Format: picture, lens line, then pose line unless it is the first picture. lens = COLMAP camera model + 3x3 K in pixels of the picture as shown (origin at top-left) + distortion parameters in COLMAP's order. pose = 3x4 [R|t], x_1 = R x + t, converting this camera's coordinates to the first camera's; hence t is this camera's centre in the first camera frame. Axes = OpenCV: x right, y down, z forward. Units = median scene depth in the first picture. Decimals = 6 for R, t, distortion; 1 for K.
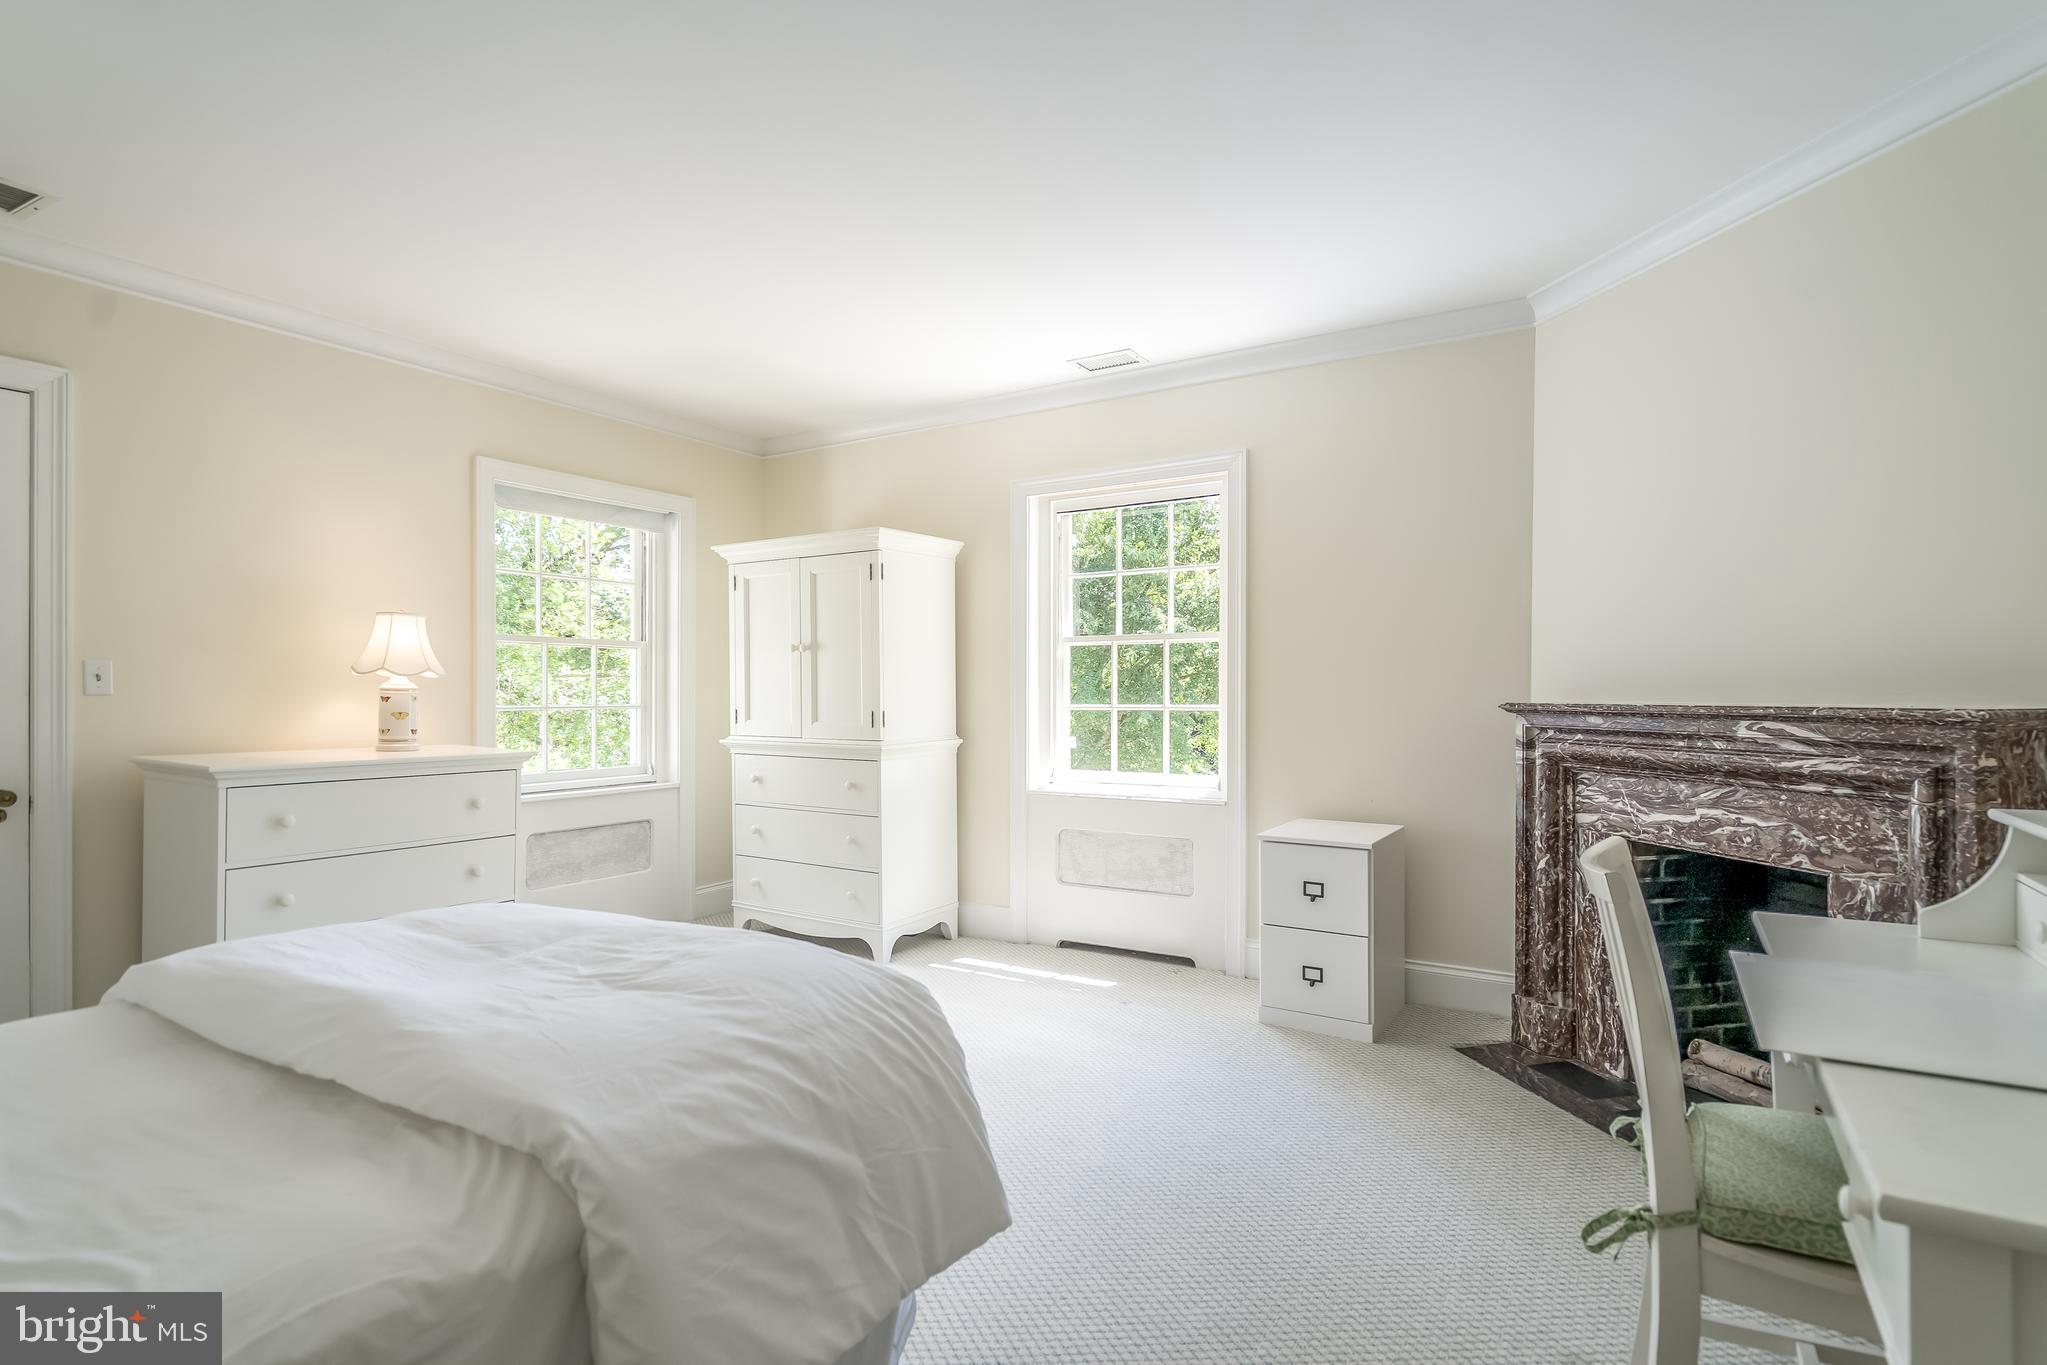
lens RADIAL K [[1002.2, 0, 1037.2], [0, 1002.2, 693.9], [0, 0, 1]] dist [-0.013398, 0.001525]
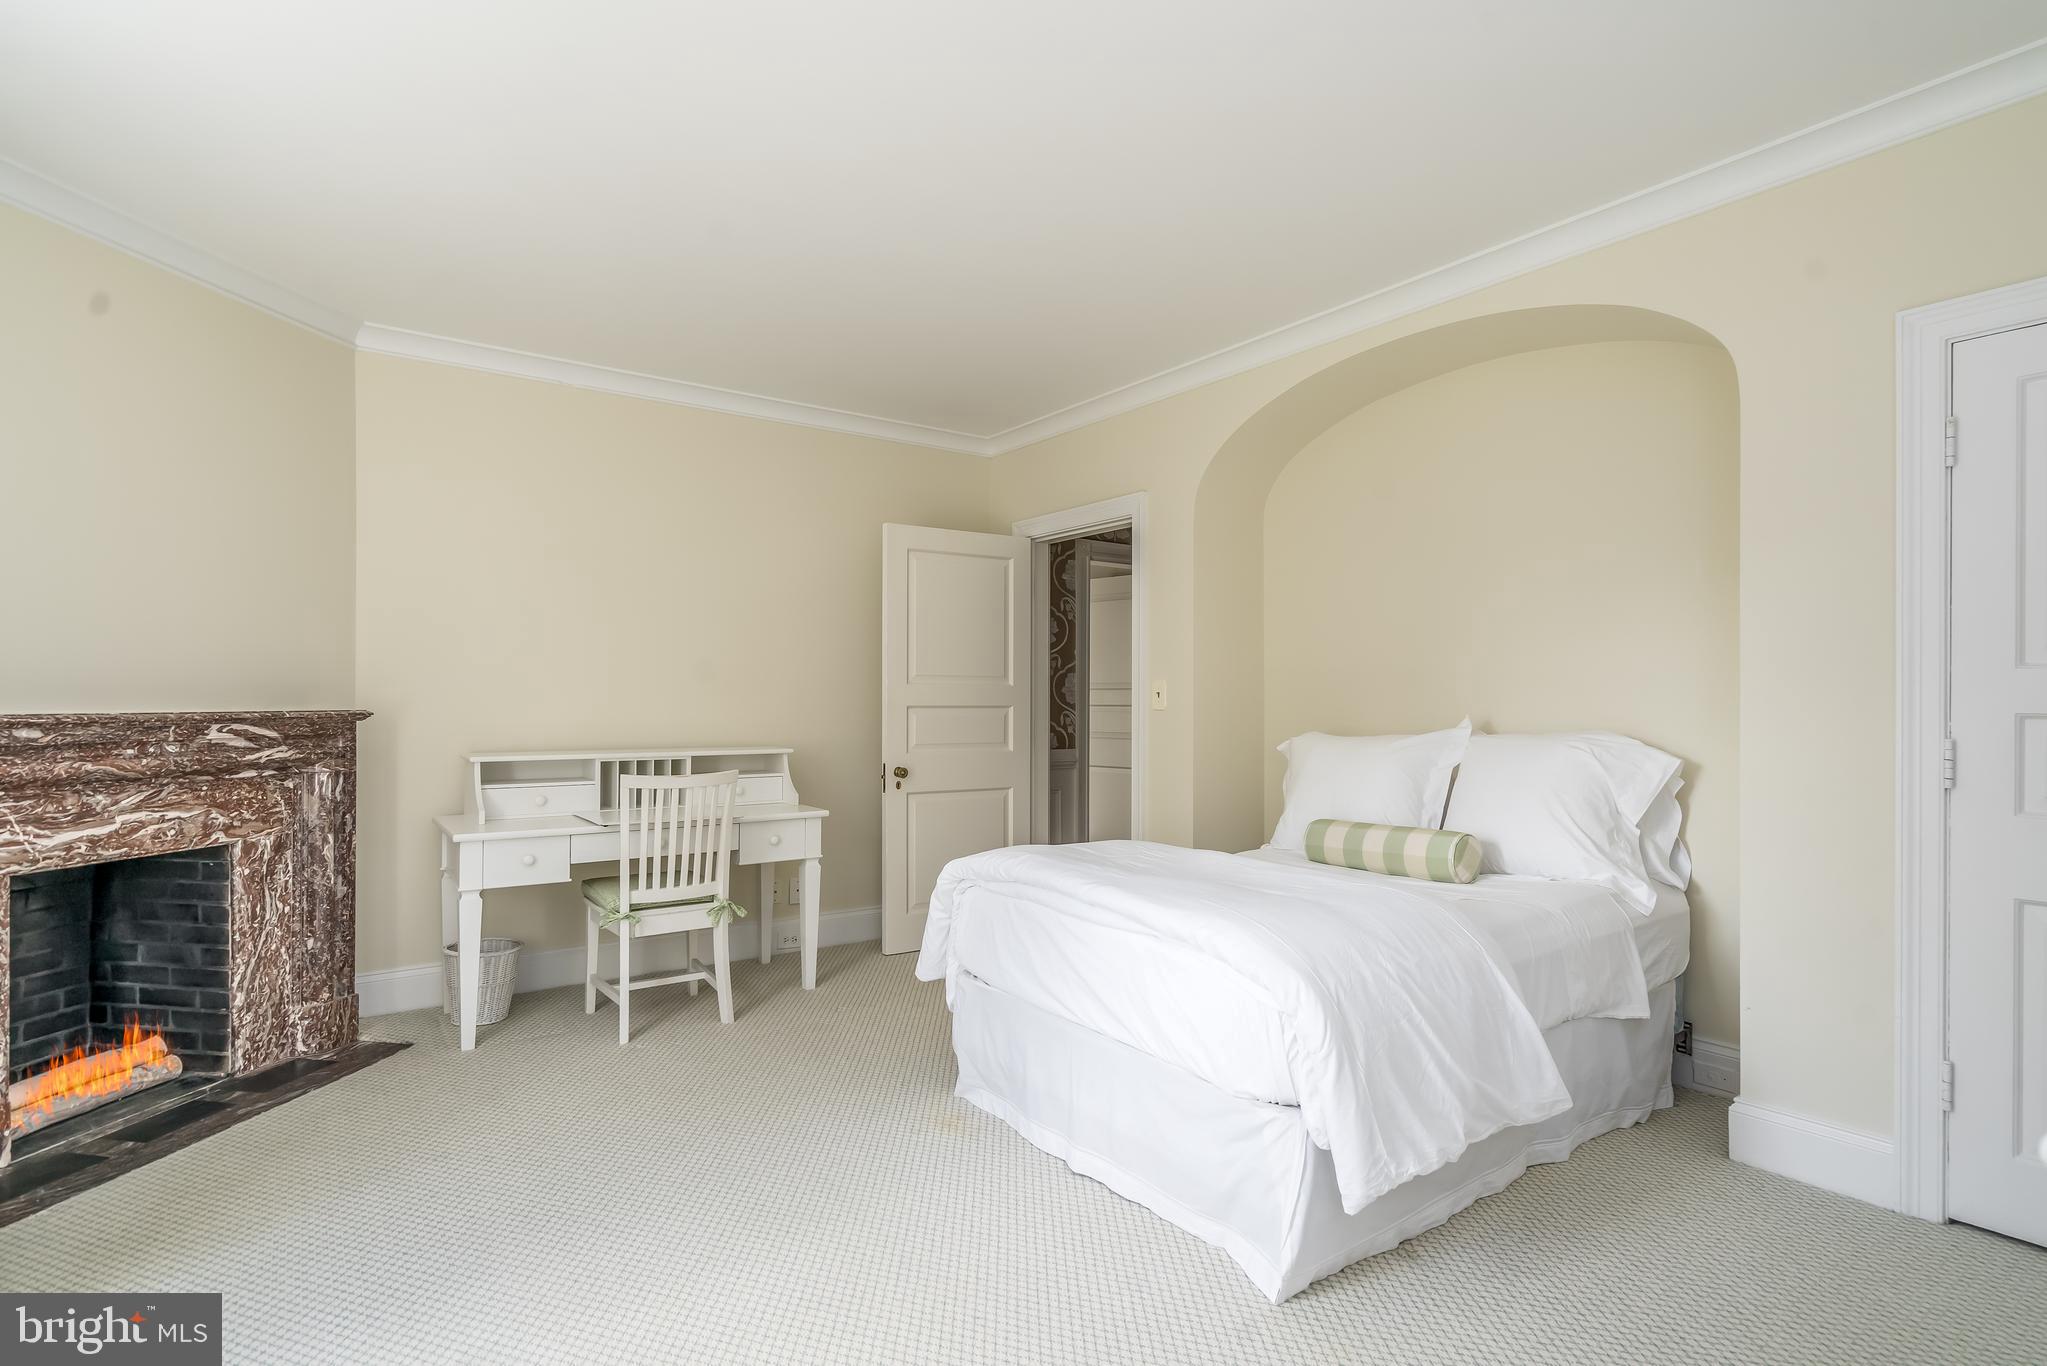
lens RADIAL K [[1002.2, 0, 1025.6], [0, 1002.2, 698.9], [0, 0, 1]] dist [-0.013398, 0.001525]
pose [[-0.921259, -0.000285, 0.388949, -0.545904], [0.000192, 0.999999, 0.001189, -0.003676], [-0.388949, 0.001170, -0.921258, 1.514360]]
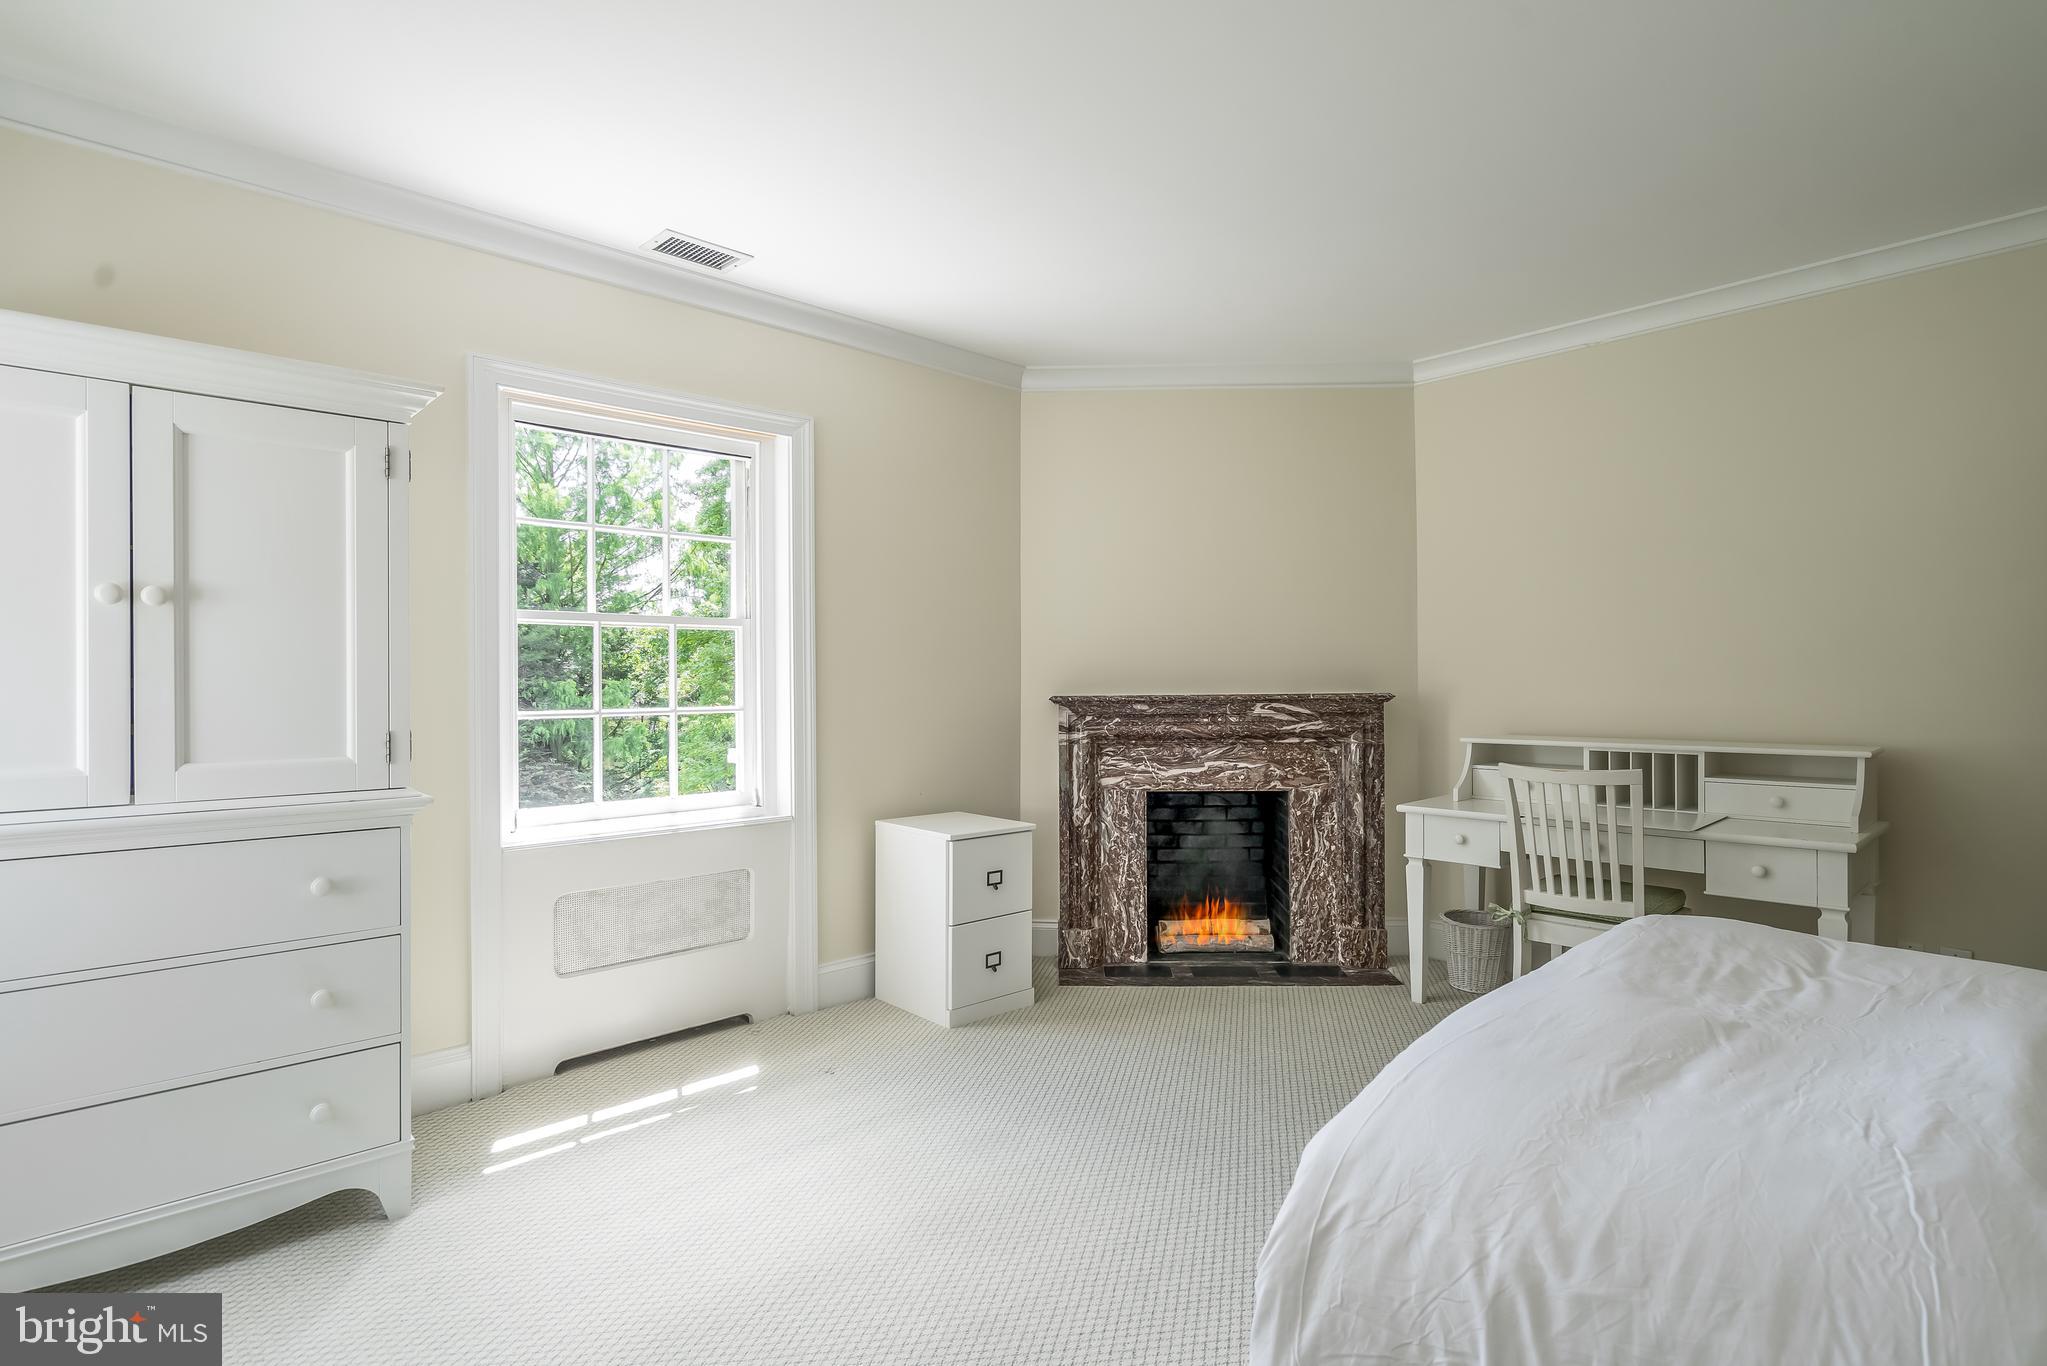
lens RADIAL K [[1002.2, 0, 1044.8], [0, 1002.2, 683.0], [0, 0, 1]] dist [-0.013398, 0.001525]
pose [[0.257630, 0.000357, 0.966244, -0.861461], [0.010988, 0.999934, -0.003299, -0.004149], [-0.966181, 0.011467, 0.257609, 0.815568]]
